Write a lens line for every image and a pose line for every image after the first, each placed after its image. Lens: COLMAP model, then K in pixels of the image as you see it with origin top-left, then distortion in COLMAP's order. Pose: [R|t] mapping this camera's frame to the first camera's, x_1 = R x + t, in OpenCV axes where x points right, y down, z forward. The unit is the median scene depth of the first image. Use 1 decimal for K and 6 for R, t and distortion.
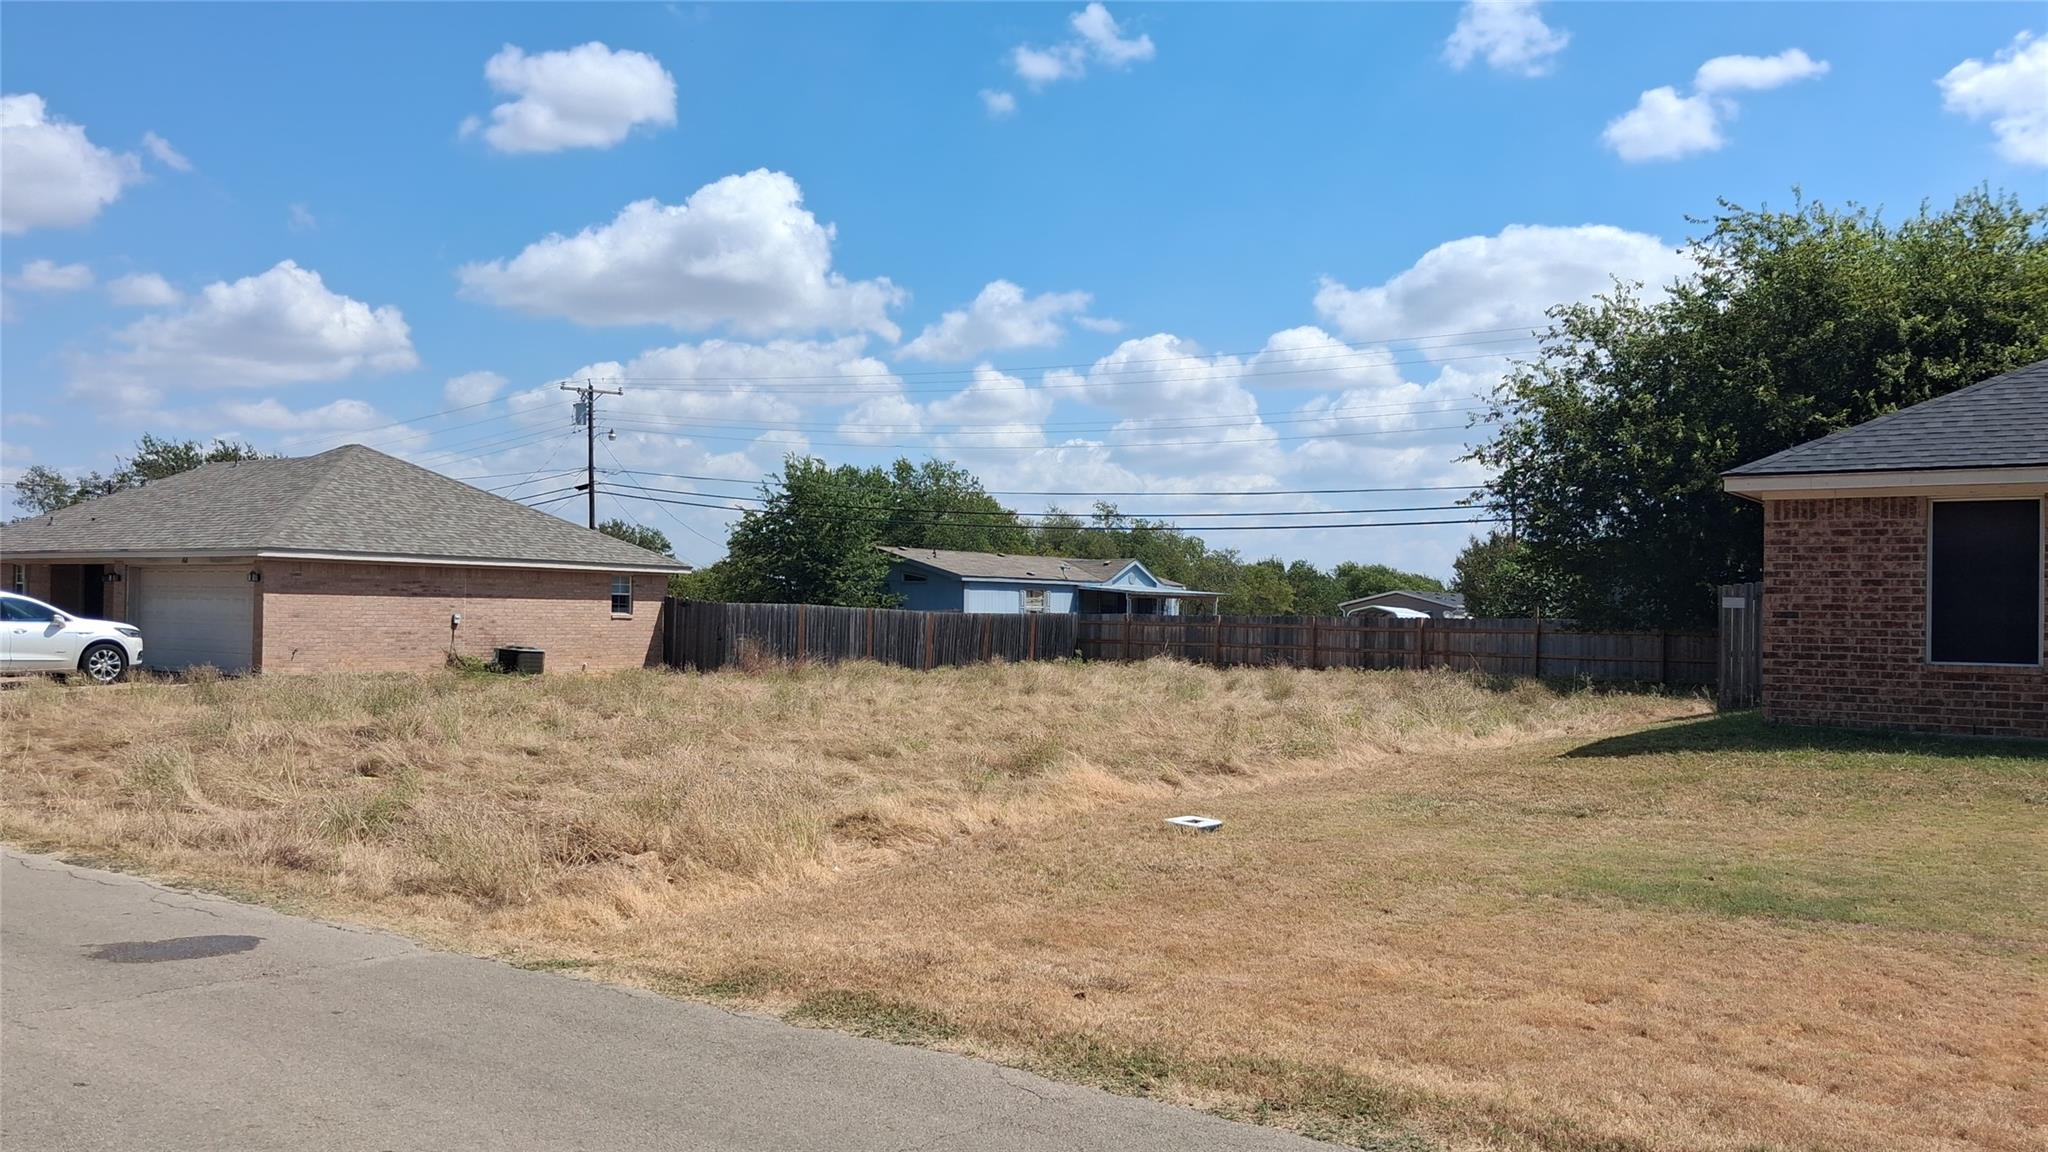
lens RADIAL K [[1608.6, 0, 1038.7], [0, 1608.6, 588.7], [0, 0, 1]] dist [0.083637, -0.011467]
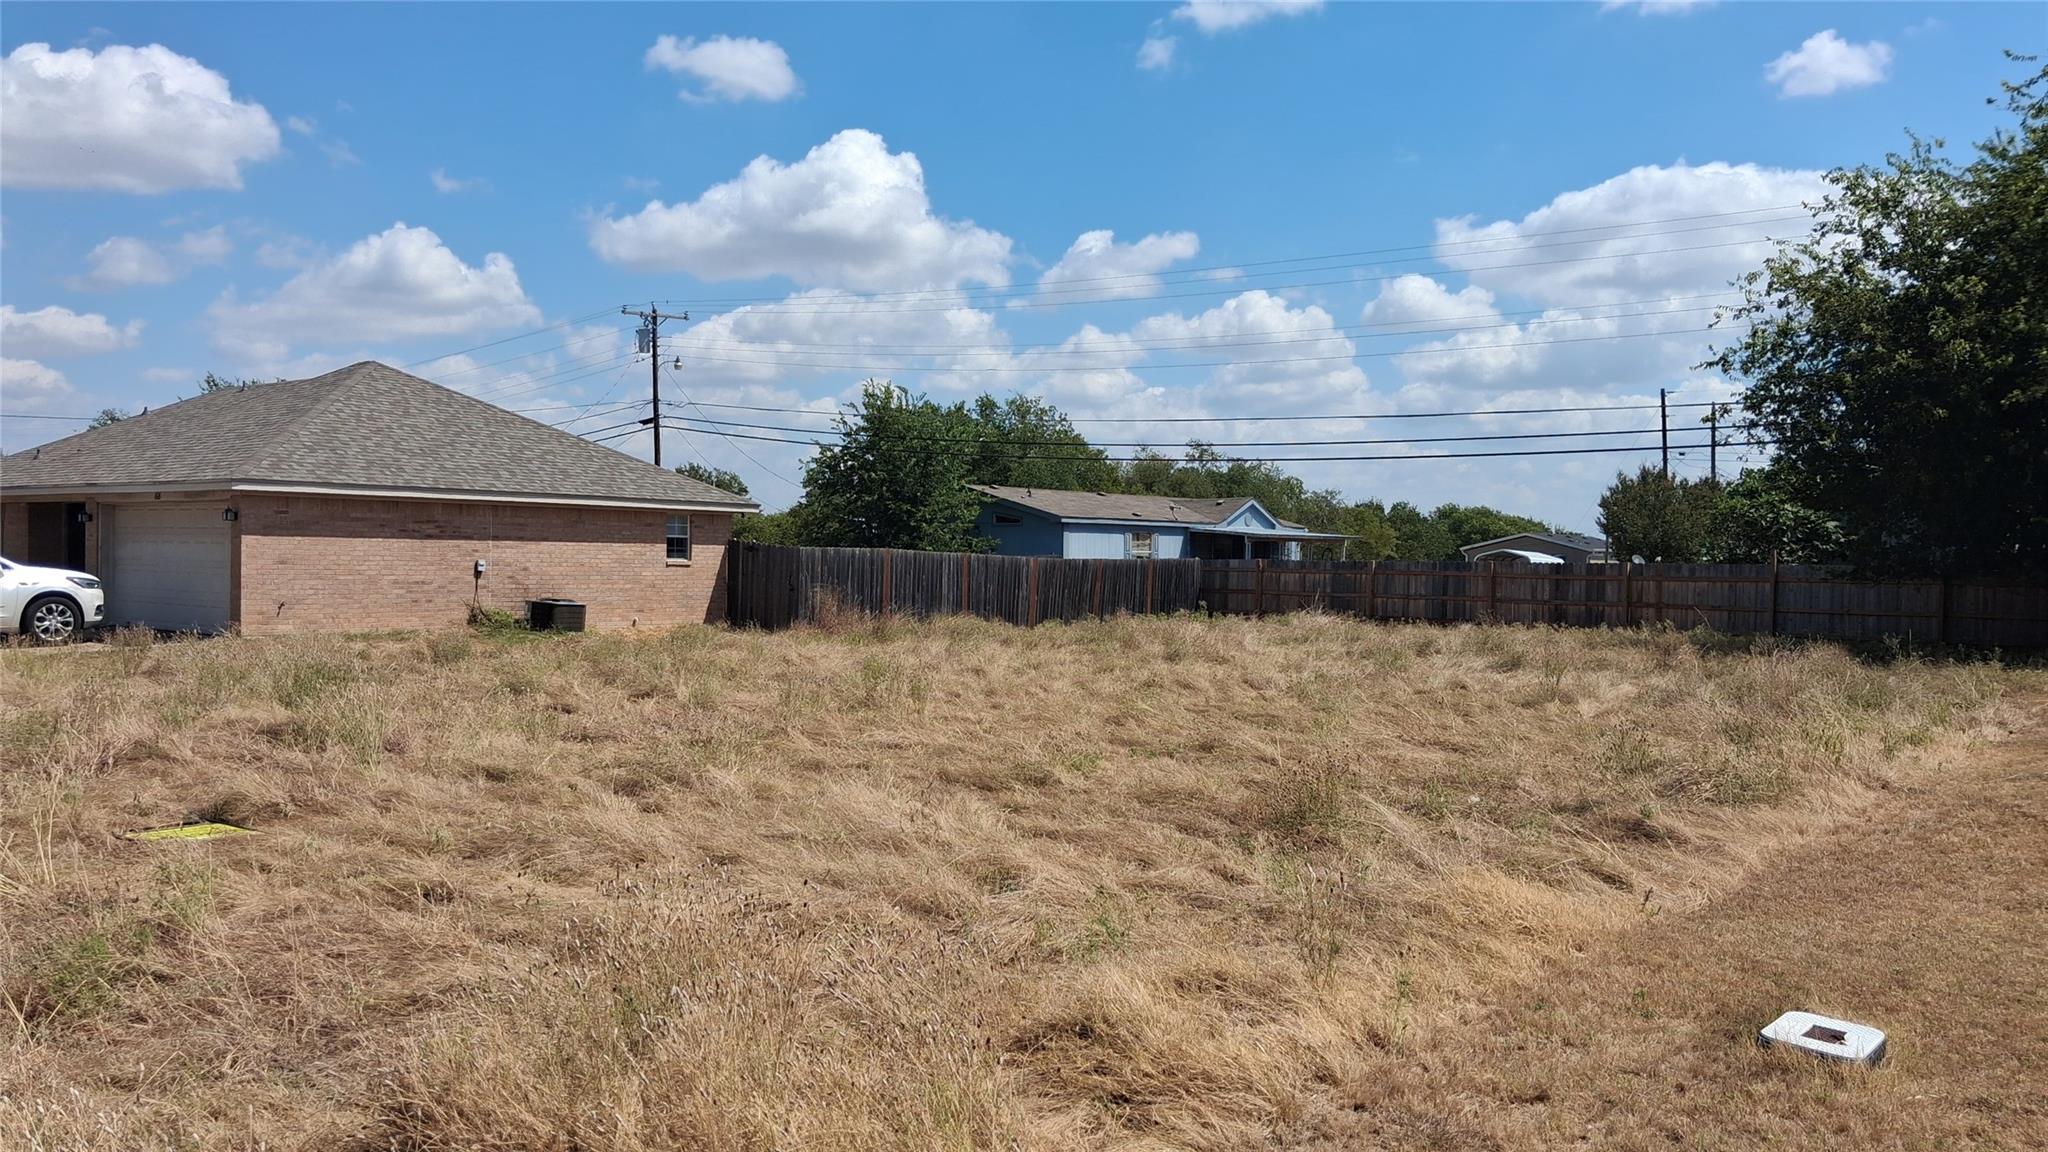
lens RADIAL K [[1649.7, 0, 1015.3], [0, 1649.7, 572.8], [0, 0, 1]] dist [0.040506, 0.006683]
pose [[0.997977, -0.000496, -0.063568, -0.025226], [0.002040, 0.999704, 0.024241, 0.001681], [0.063537, -0.024321, 0.997683, 0.141892]]
